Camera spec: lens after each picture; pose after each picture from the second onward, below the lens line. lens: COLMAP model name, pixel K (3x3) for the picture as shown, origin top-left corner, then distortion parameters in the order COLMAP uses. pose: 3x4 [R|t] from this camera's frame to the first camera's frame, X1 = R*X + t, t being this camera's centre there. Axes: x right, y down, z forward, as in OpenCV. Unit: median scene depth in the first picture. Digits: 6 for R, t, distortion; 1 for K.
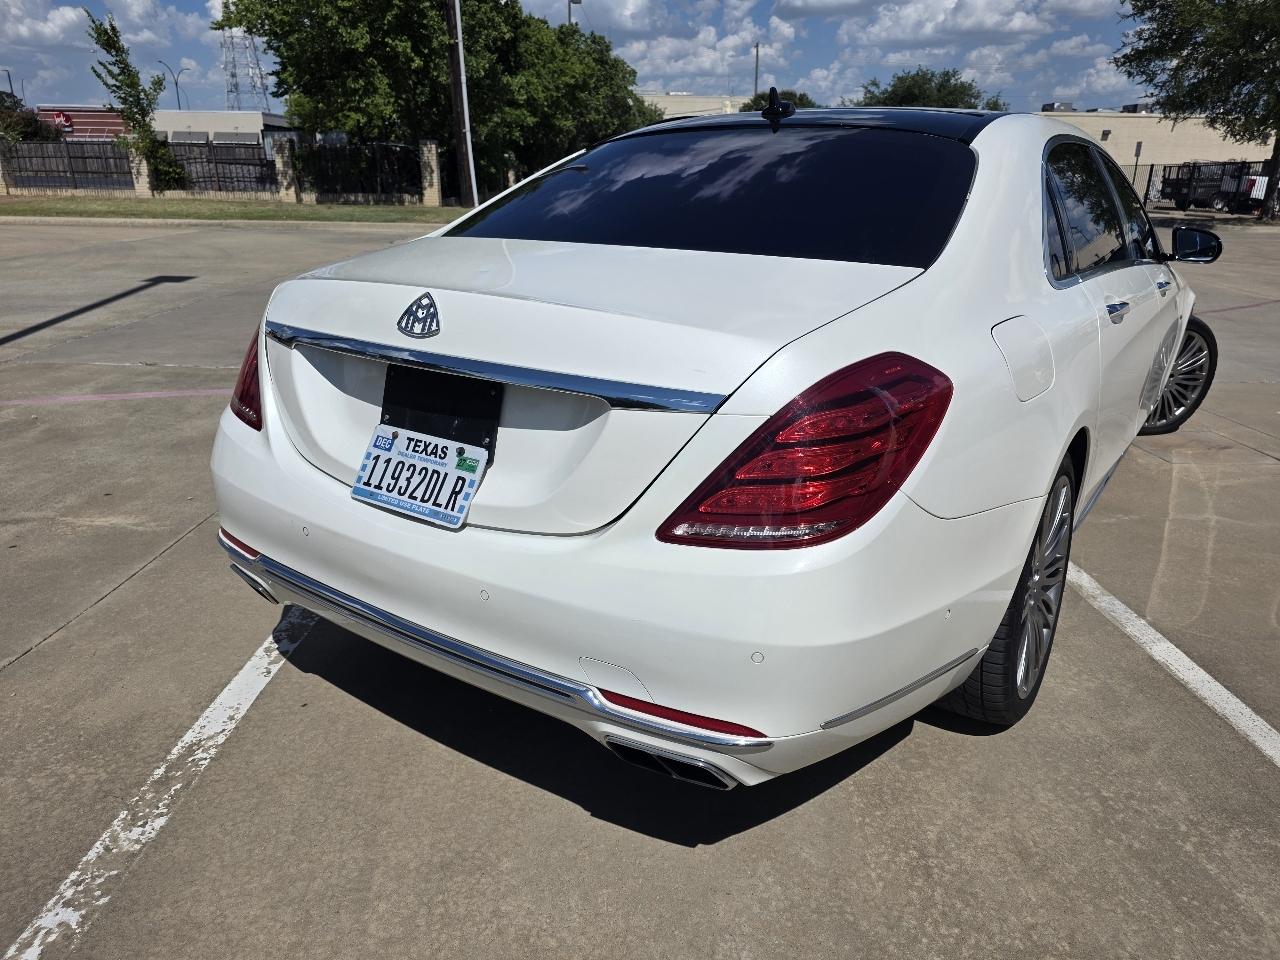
lens RADIAL K [[870.4, 0, 655.5], [0, 870.4, 487.5], [0, 0, 1]] dist [0.039548, -0.036819]
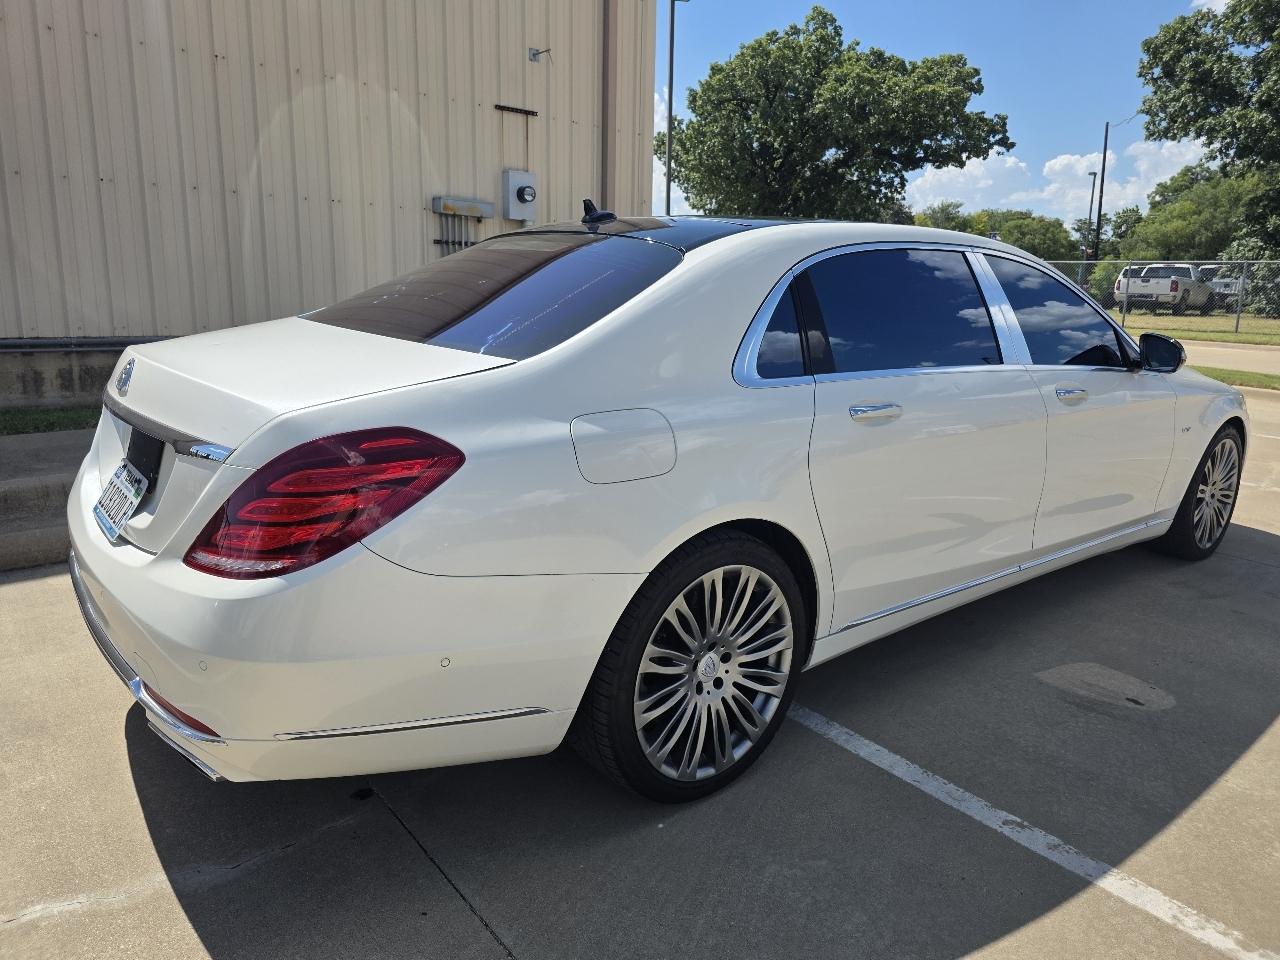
lens RADIAL K [[870.4, 0, 646.4], [0, 870.4, 461.6], [0, 0, 1]] dist [0.039548, -0.036819]
pose [[0.959104, 0.079841, -0.271559, 0.645272], [-0.110545, 0.988858, -0.099696, -0.019497], [0.260573, 0.125639, 0.957244, -0.025281]]
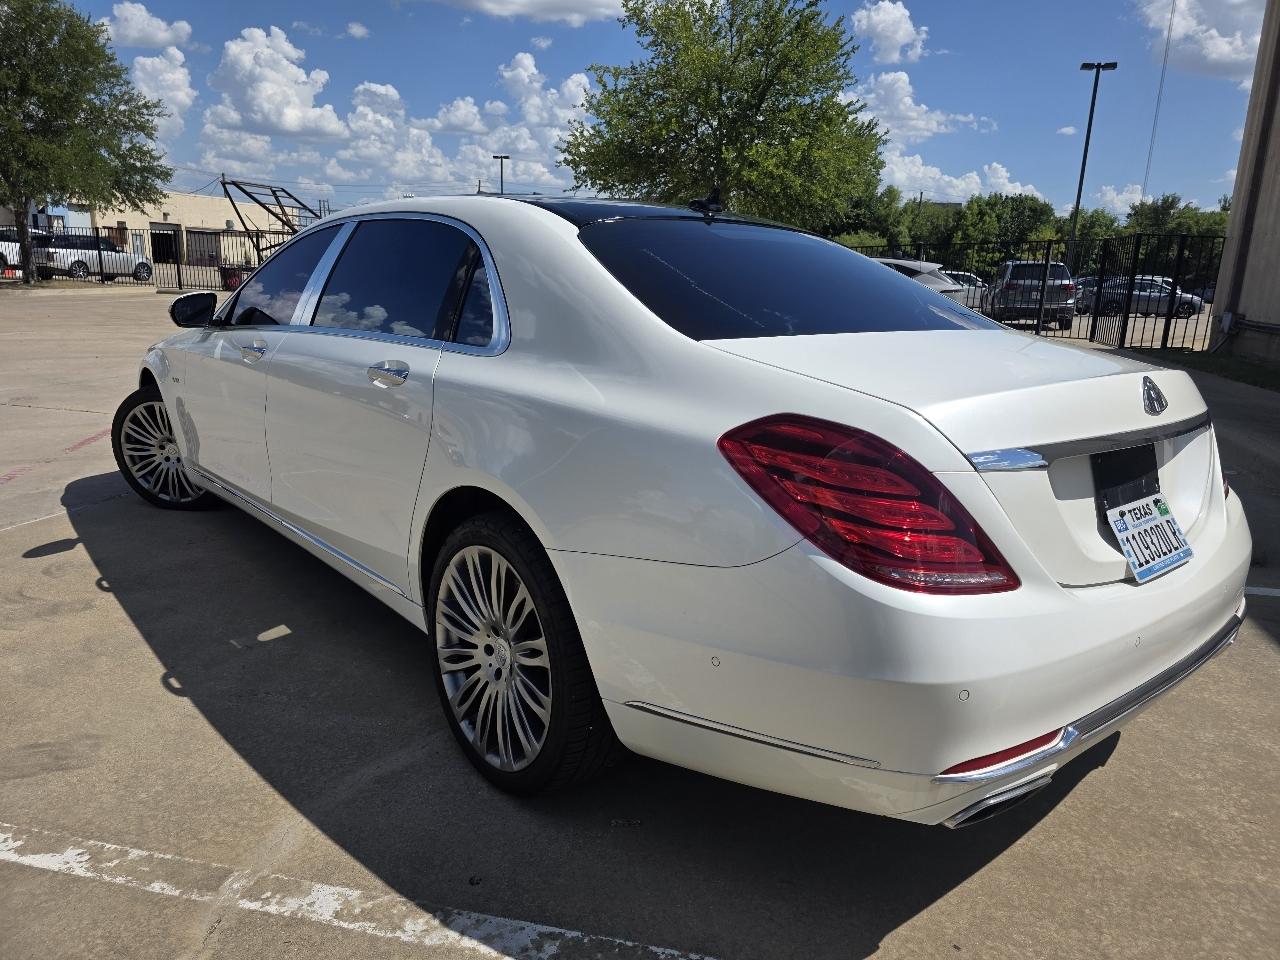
lens RADIAL K [[870.4, 0, 652.9], [0, 870.4, 467.6], [0, 0, 1]] dist [0.039548, -0.036819]
pose [[0.258278, -0.212536, 0.942402, -1.186995], [0.292717, 0.946860, 0.133319, -0.348611], [-0.920657, 0.241424, 0.306766, 0.978668]]
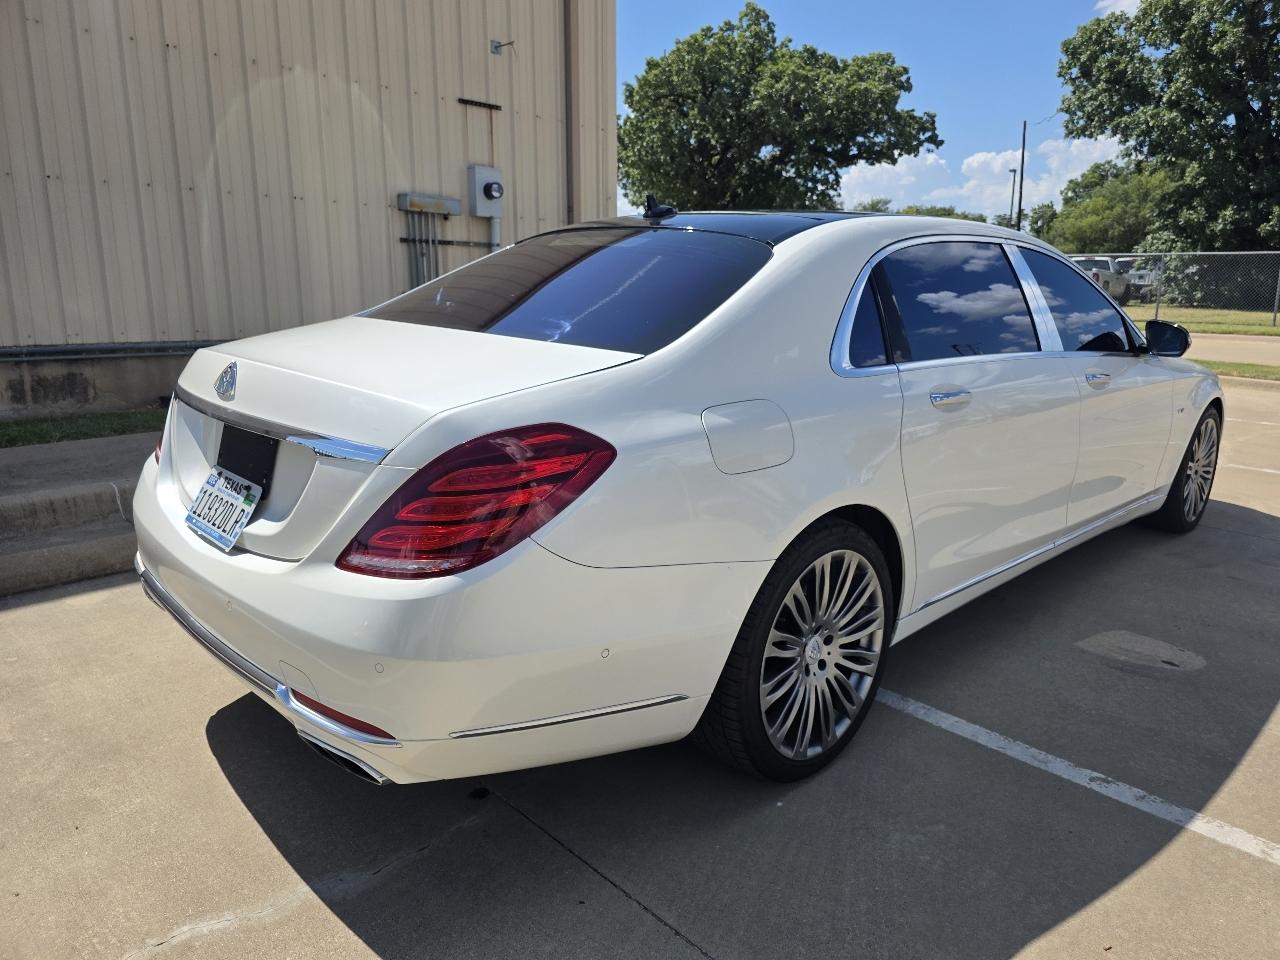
lens RADIAL K [[870.4, 0, 669.1], [0, 870.4, 479.4], [0, 0, 1]] dist [0.039548, -0.036819]
pose [[0.982819, 0.052486, -0.176949, 0.450419], [-0.068760, 0.993821, -0.087130, 0.009480], [0.171283, 0.097800, 0.980356, -0.086162]]
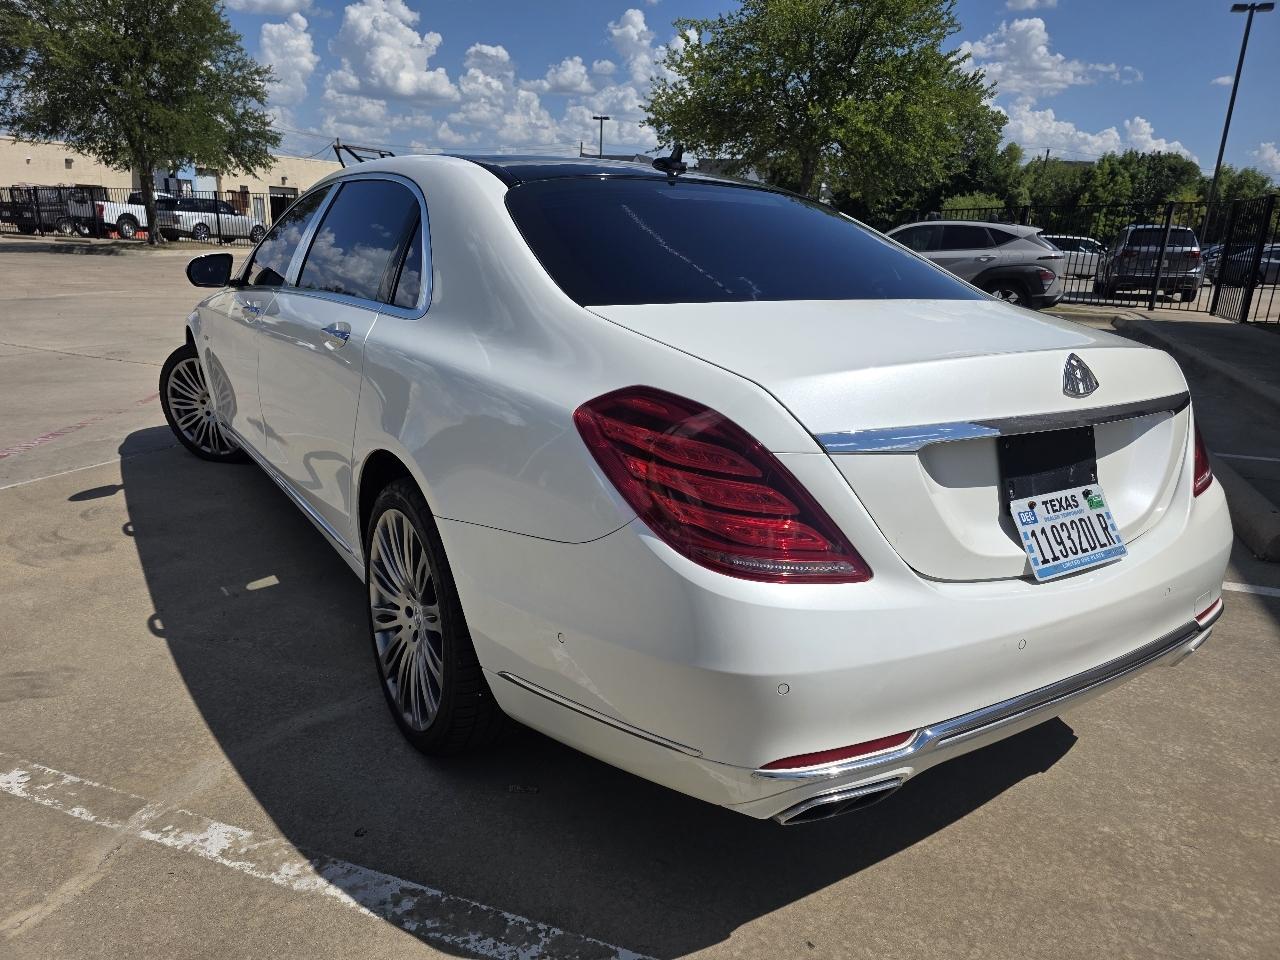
lens RADIAL K [[870.4, 0, 637.0], [0, 870.4, 483.5], [0, 0, 1]] dist [0.039548, -0.036819]
pose [[0.383831, -0.251485, 0.888498, -1.094664], [0.275939, 0.949471, 0.149538, -0.288800], [-0.881210, 0.187774, 0.433831, 0.793943]]
